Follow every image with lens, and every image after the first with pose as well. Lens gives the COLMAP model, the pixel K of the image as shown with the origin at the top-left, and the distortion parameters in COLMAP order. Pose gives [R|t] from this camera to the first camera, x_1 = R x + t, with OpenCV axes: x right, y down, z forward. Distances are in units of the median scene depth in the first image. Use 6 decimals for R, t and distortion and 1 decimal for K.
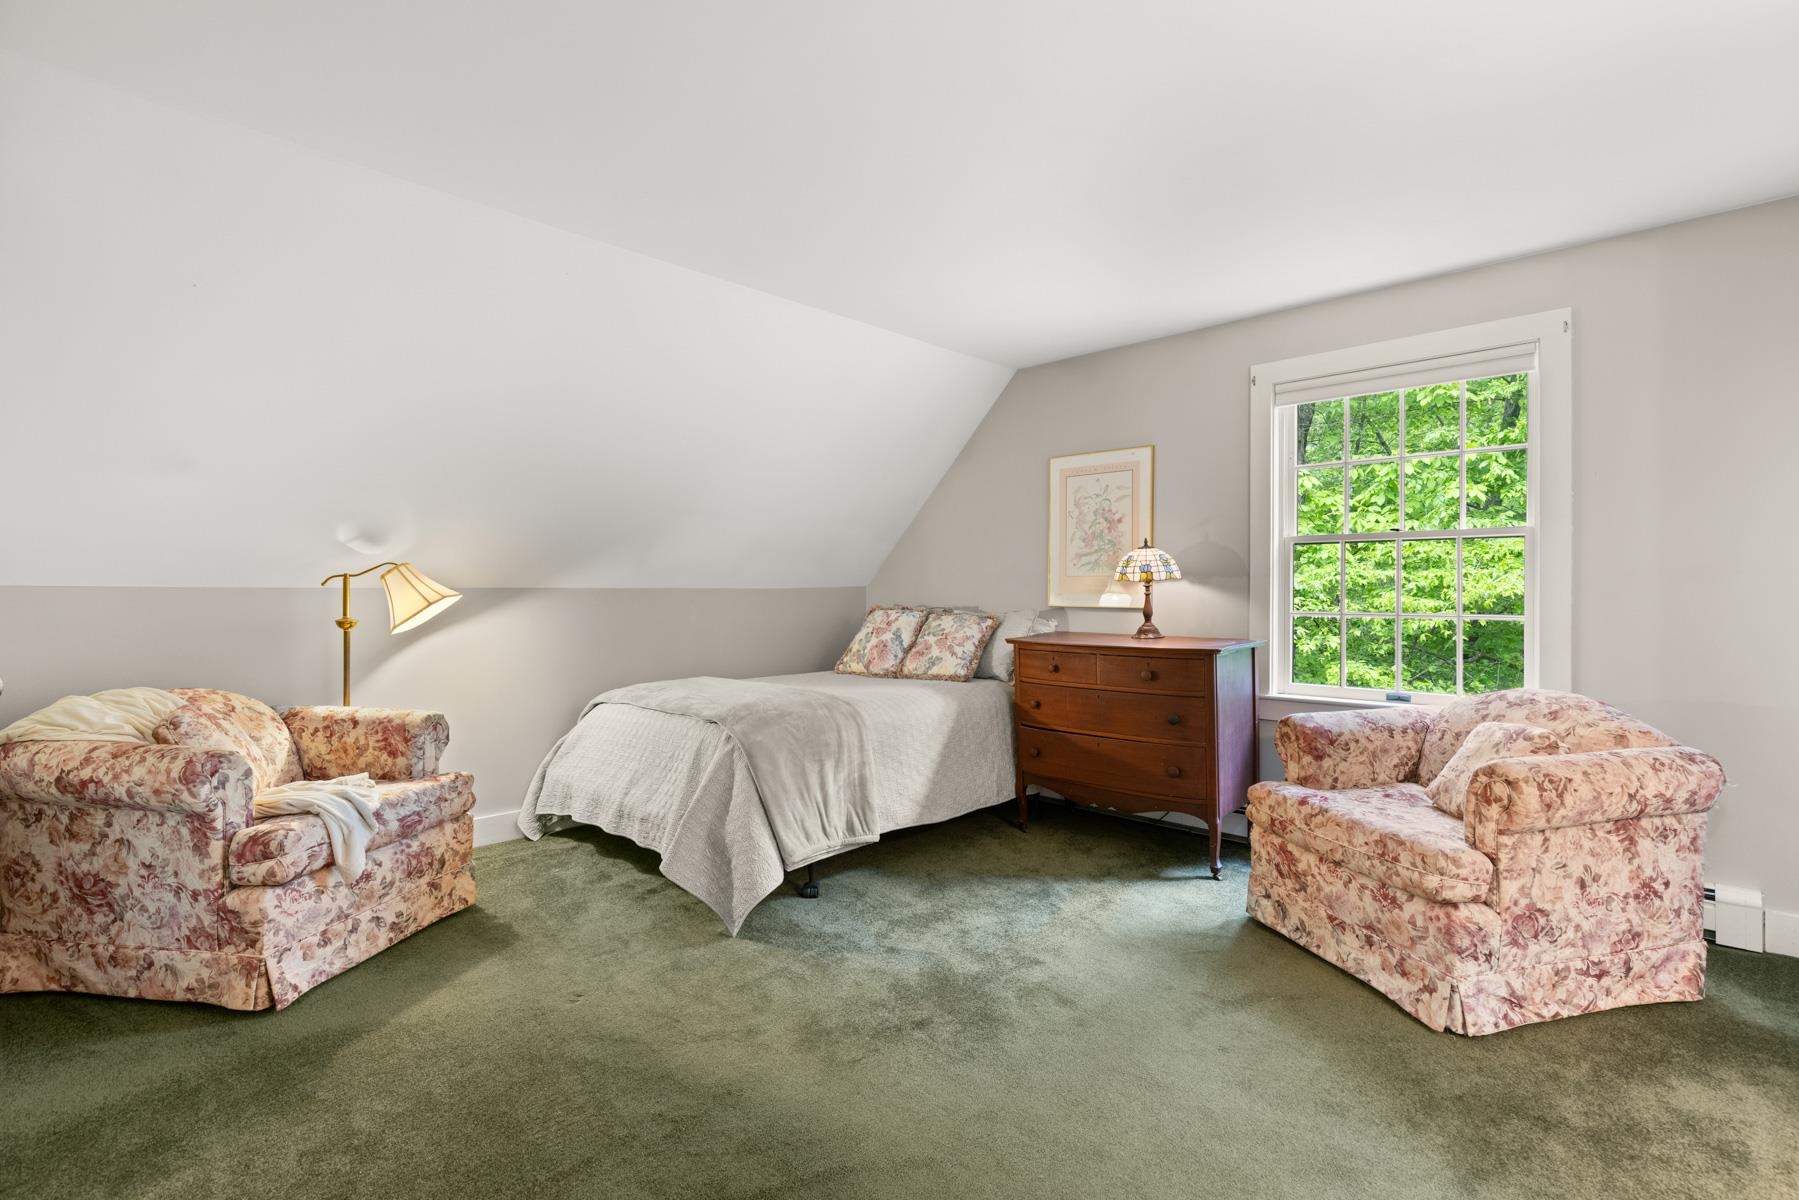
lens RADIAL K [[866.3, 0, 898.5], [0, 866.3, 591.1], [0, 0, 1]] dist [-0.005866, -0.000735]
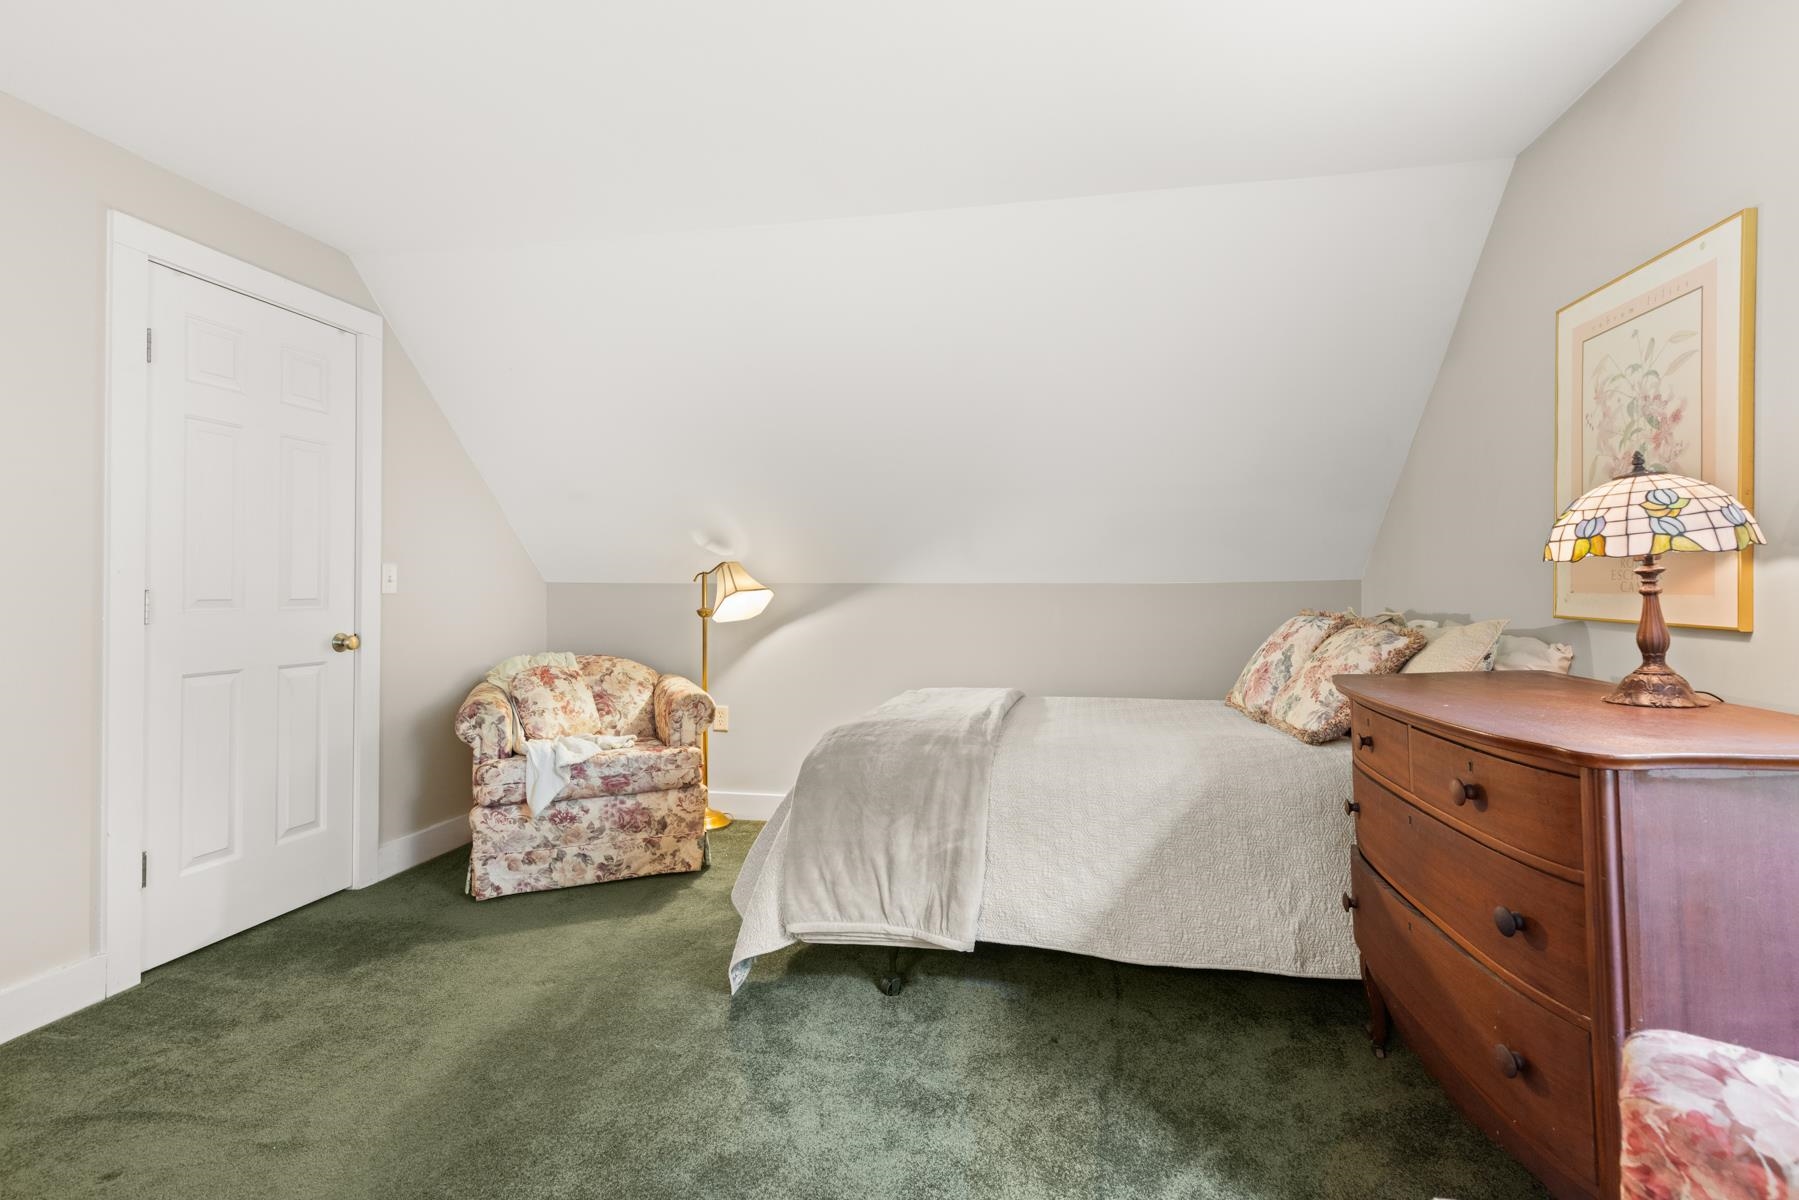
lens RADIAL K [[823.5, 0, 885.6], [0, 823.5, 586.4], [0, 0, 1]] dist [-0.000441, 0.000444]
pose [[0.544131, -0.000447, -0.839000, 0.554658], [-0.002111, 0.999996, -0.001902, 0.002769], [0.838998, 0.002806, 0.544128, 0.675683]]
